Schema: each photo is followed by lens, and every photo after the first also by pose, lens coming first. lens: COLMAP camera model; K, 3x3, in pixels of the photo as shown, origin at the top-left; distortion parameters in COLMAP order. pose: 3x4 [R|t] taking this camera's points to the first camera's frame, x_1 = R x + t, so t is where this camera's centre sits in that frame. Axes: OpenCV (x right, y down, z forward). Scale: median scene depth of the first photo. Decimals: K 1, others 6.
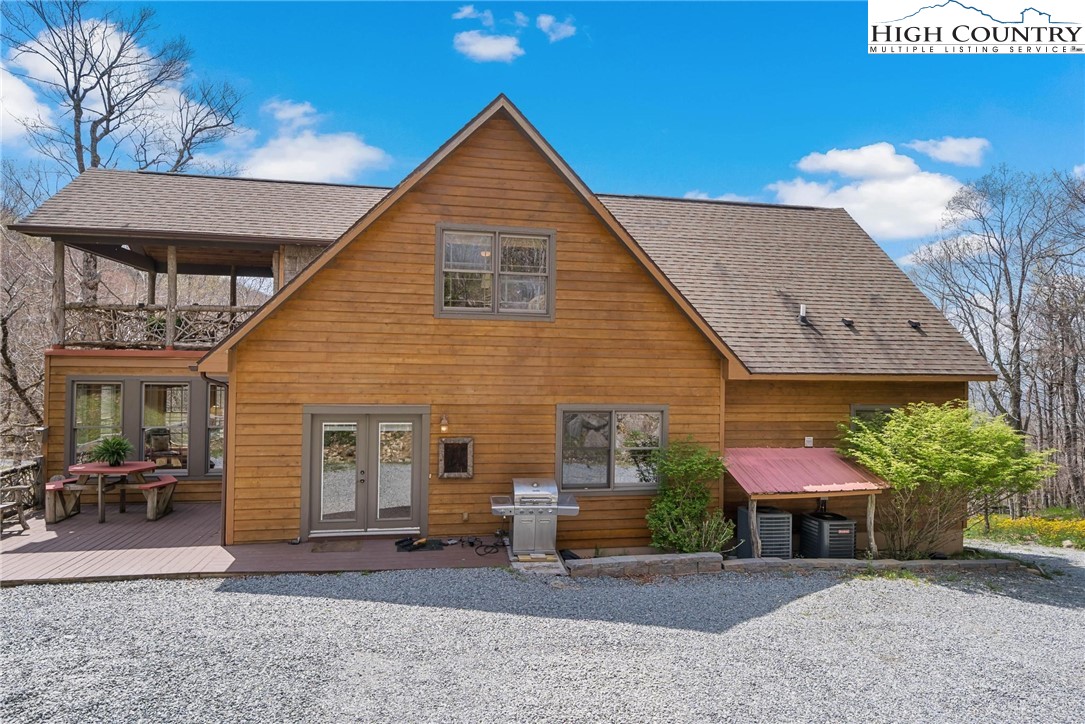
lens RADIAL K [[585.2, 0, 523.9], [0, 585.2, 364.8], [0, 0, 1]] dist [0.000792, 0.000207]
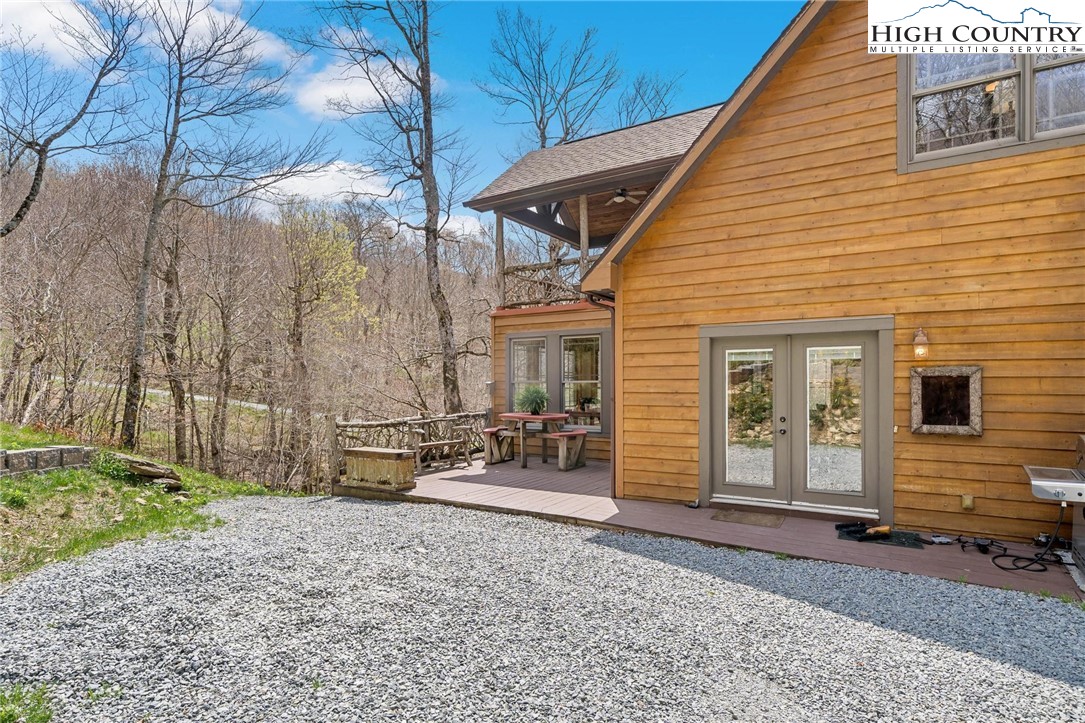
lens RADIAL K [[568.1, 0, 542.3], [0, 568.1, 382.2], [0, 0, 1]] dist [-0.000053, -0.000477]
pose [[0.751671, -0.017711, -0.659301, -0.044432], [0.017558, 0.999822, -0.006842, 0.141143], [0.659305, -0.006433, 0.751848, 0.305926]]
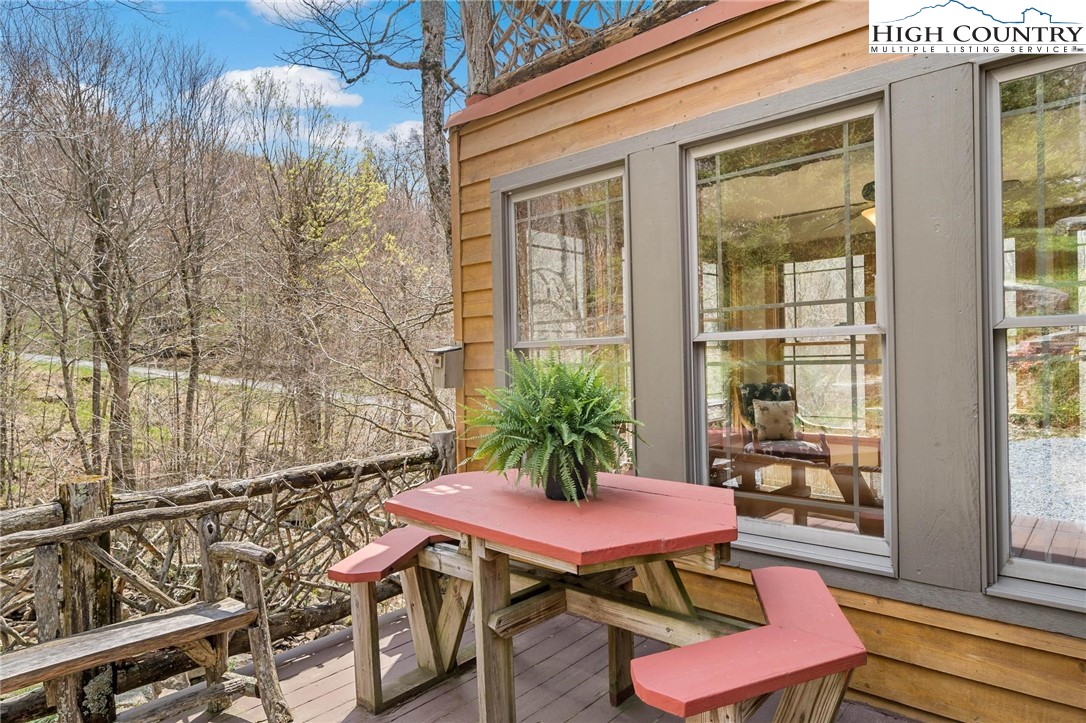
lens RADIAL K [[648.2, 0, 543.0], [0, 648.2, 361.5], [0, 0, 1]] dist [0.000658, 0.000056]
pose [[0.616880, -0.022708, -0.786729, -0.596941], [0.036762, 0.999324, -0.000019, 0.142454], [0.786198, -0.028911, 0.617298, 0.975956]]
